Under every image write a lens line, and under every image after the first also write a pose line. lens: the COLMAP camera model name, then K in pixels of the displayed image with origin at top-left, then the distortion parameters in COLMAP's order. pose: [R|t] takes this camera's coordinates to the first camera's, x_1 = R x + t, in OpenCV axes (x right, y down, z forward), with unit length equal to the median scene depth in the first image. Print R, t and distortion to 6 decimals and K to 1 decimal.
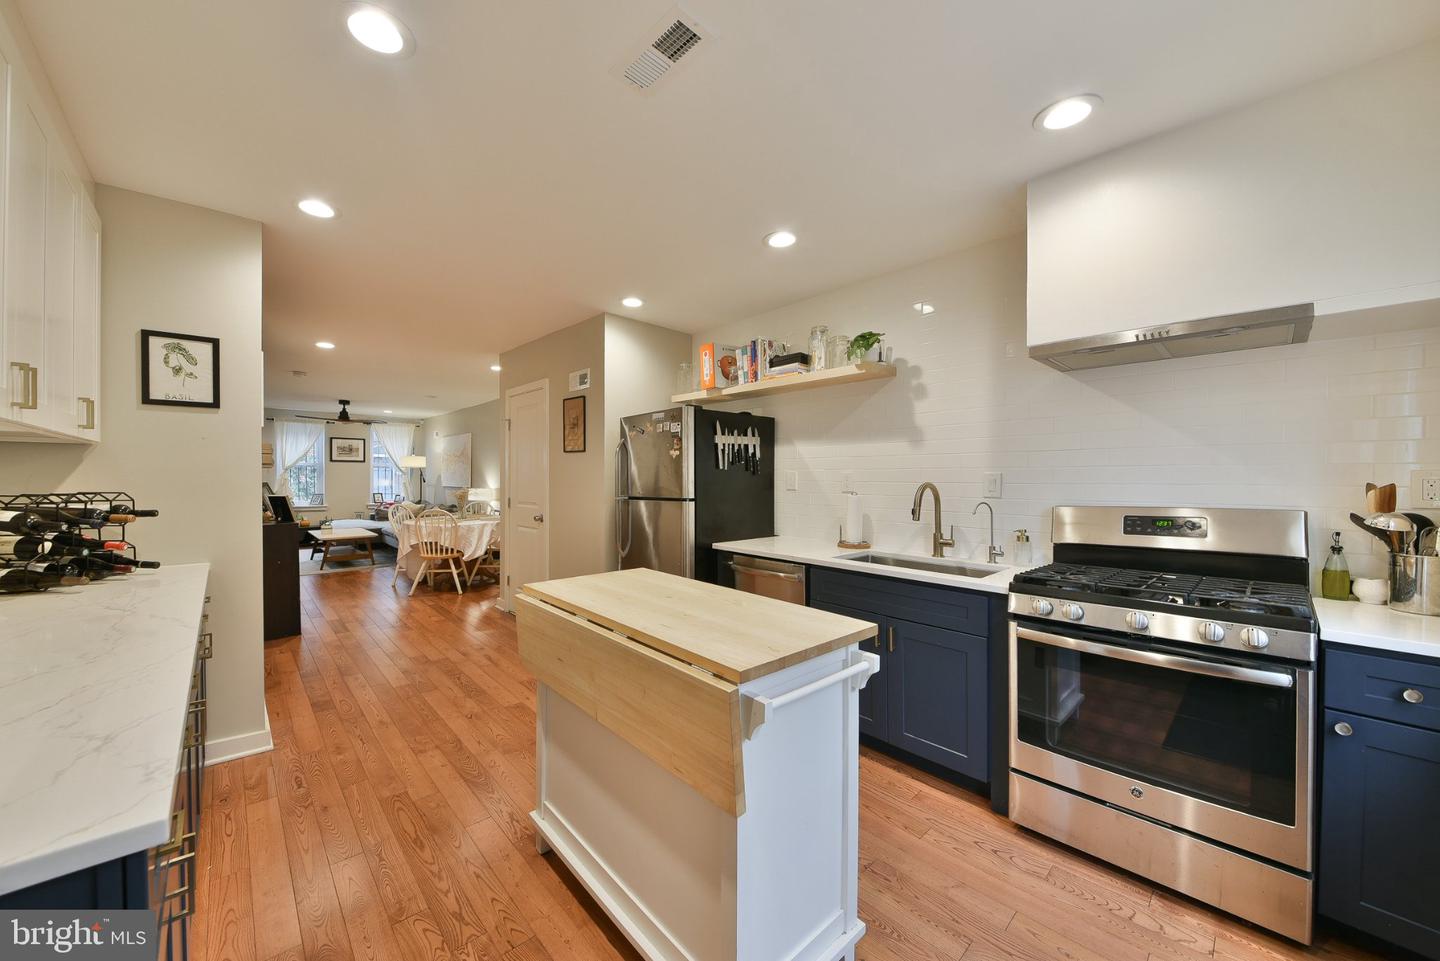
lens RADIAL K [[517.3, 0, 692.0], [0, 517.3, 478.1], [0, 0, 1]] dist [0.000219, -0.000086]
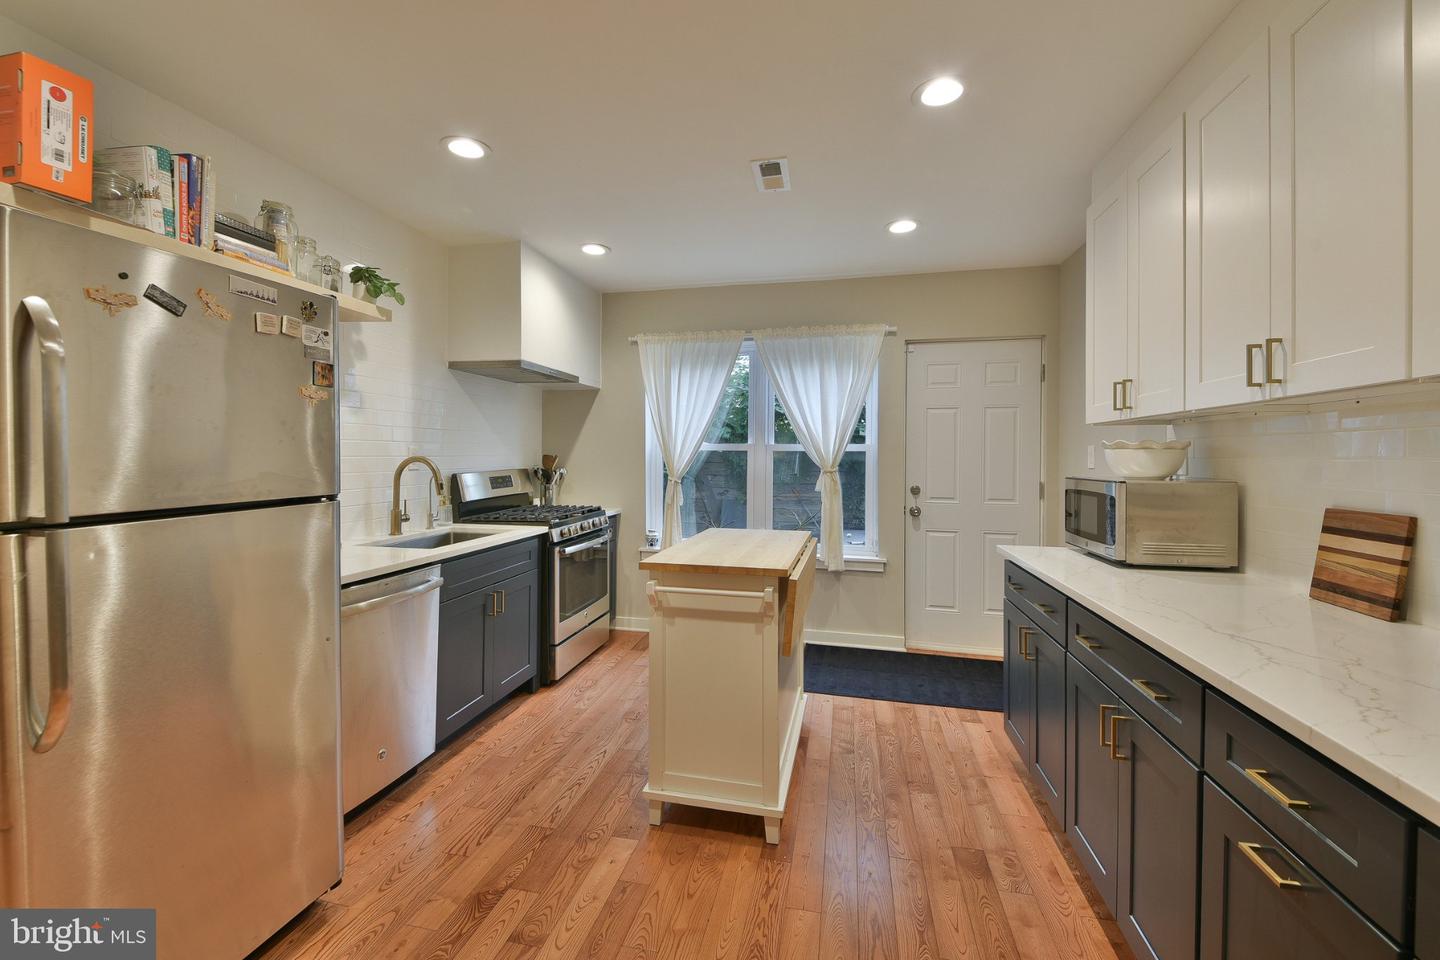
lens RADIAL K [[615.6, 0, 708.2], [0, 615.6, 459.0], [0, 0, 1]] dist [0.028266, -0.002134]
pose [[-0.576621, -0.011118, 0.816936, -0.670295], [-0.006366, 0.999938, 0.009115, 0.000141], [-0.816987, 0.000055, -0.576656, 1.026588]]
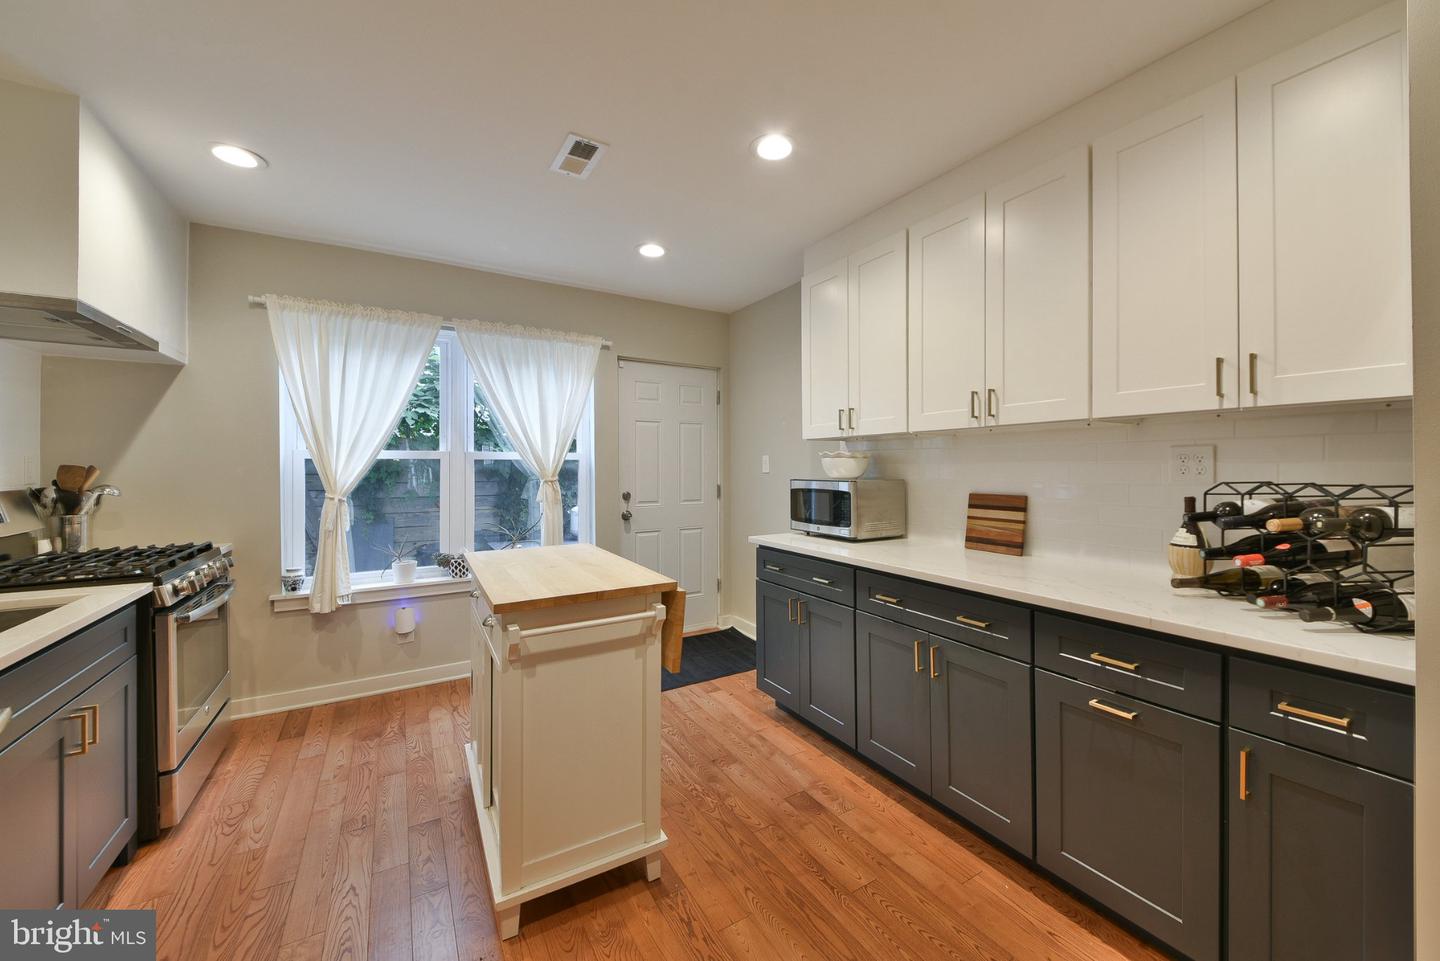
lens RADIAL K [[564.0, 0, 751.8], [0, 564.0, 465.8], [0, 0, 1]] dist [0.027695, -0.002606]
pose [[-0.984846, -0.002236, 0.173416, -0.364240], [-0.001636, 0.999992, 0.003602, 0.002203], [-0.173423, 0.003264, -0.984842, 1.131062]]
